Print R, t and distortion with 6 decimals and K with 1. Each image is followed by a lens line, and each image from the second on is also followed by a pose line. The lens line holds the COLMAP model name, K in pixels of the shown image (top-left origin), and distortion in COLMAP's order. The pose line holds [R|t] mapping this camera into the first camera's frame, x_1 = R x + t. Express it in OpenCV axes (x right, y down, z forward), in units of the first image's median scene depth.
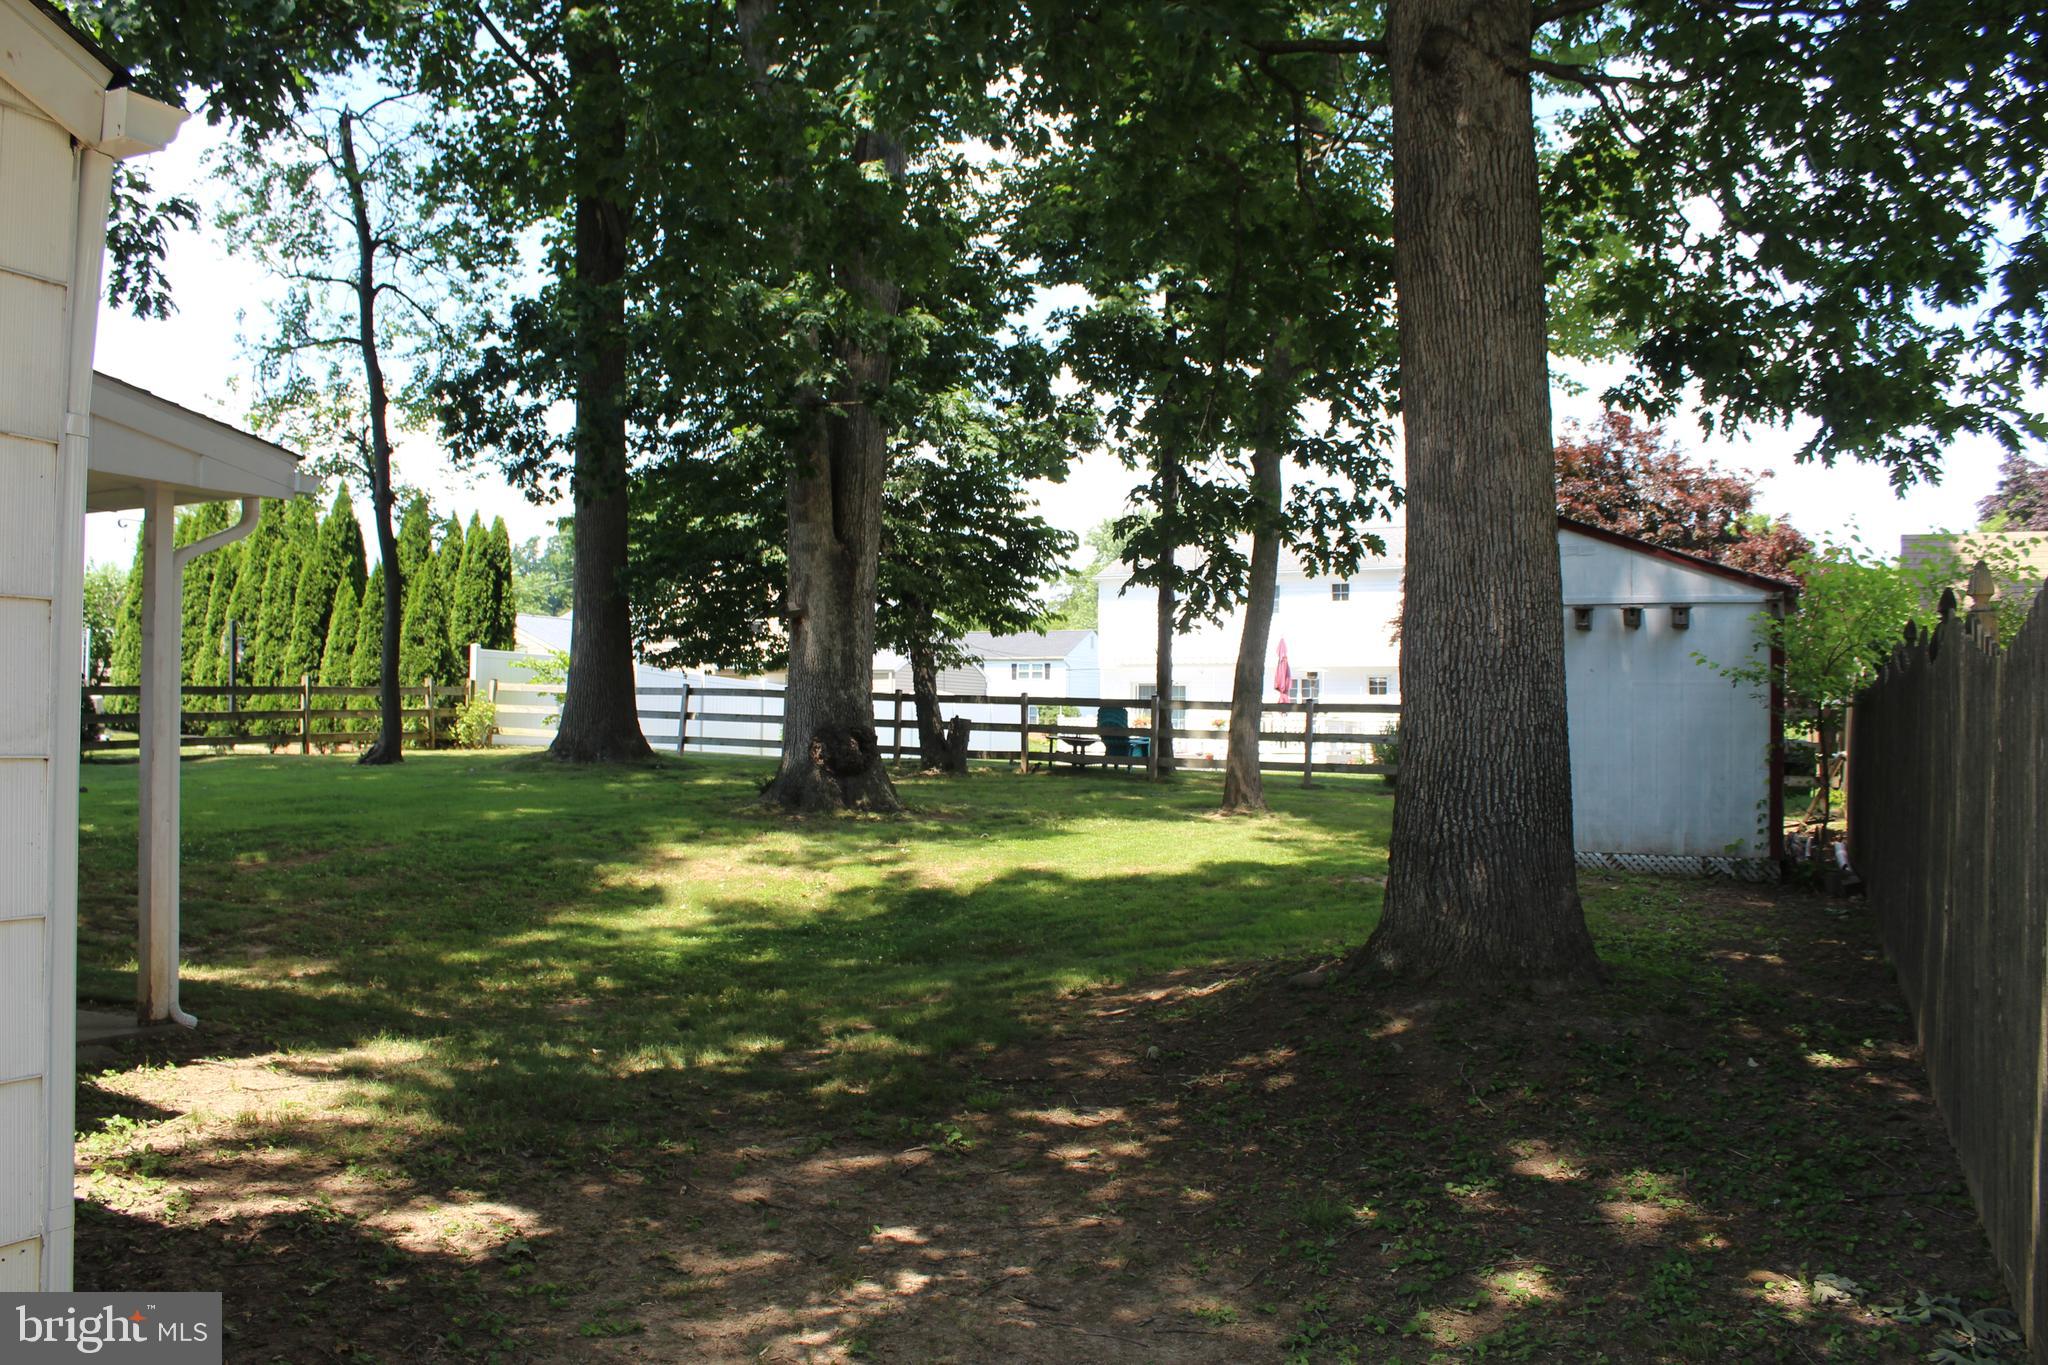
lens RADIAL K [[1715.0, 0, 1022.1], [0, 1715.0, 684.4], [0, 0, 1]] dist [-0.065900, 0.013950]
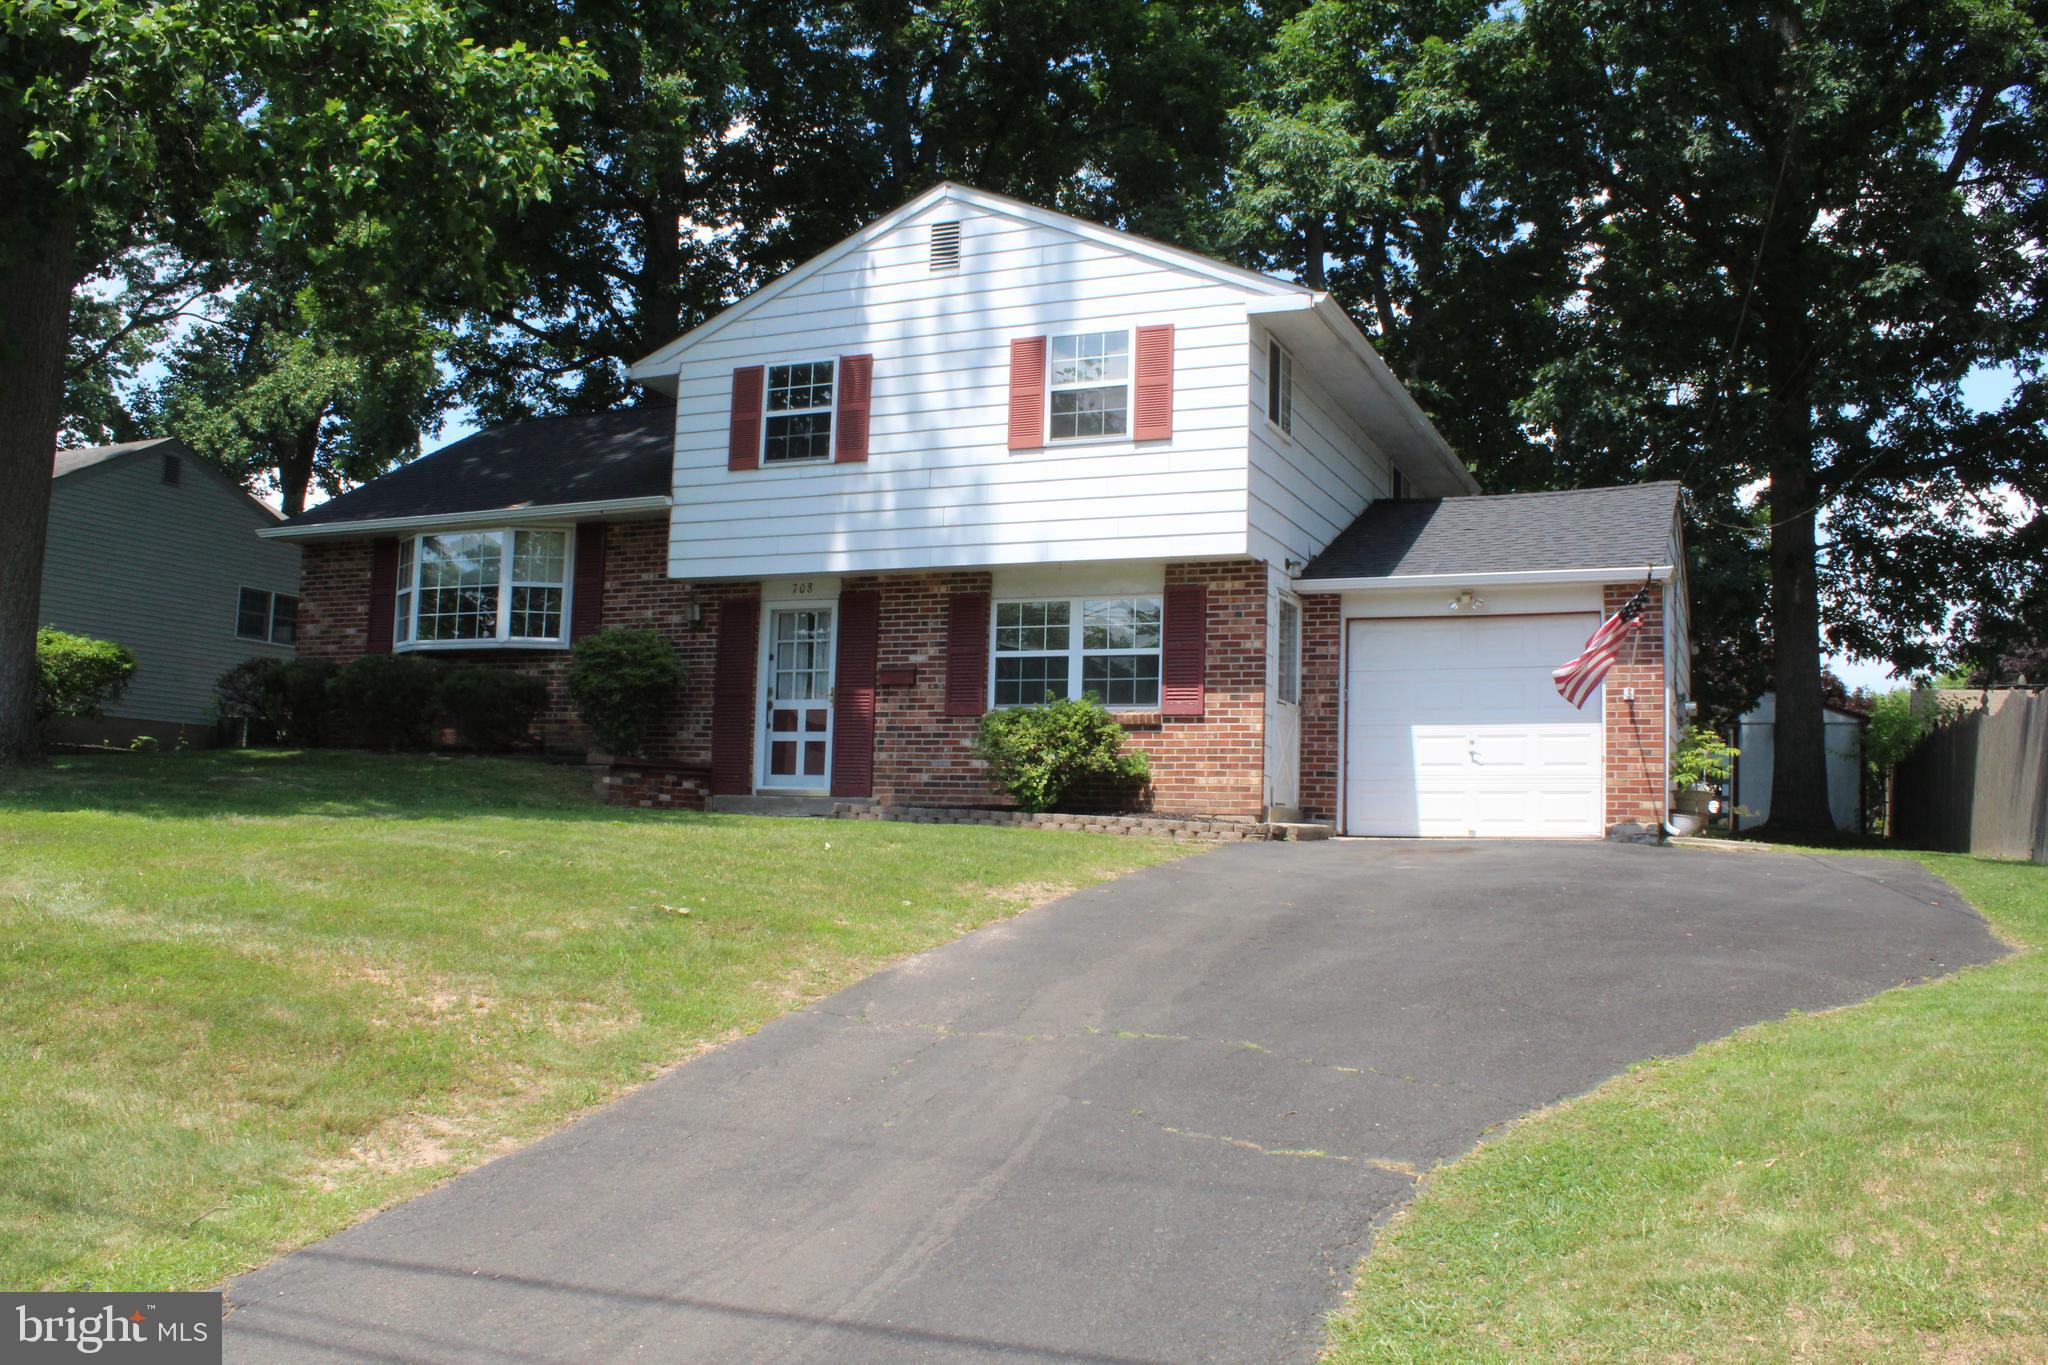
lens RADIAL K [[1715.0, 0, 1022.6], [0, 1715.0, 675.1], [0, 0, 1]] dist [-0.065900, 0.013950]
pose [[0.999819, 0.018972, -0.001588, -0.672006], [-0.019038, 0.997170, -0.072730, 0.071450], [0.000203, 0.072747, 0.997350, -1.252299]]
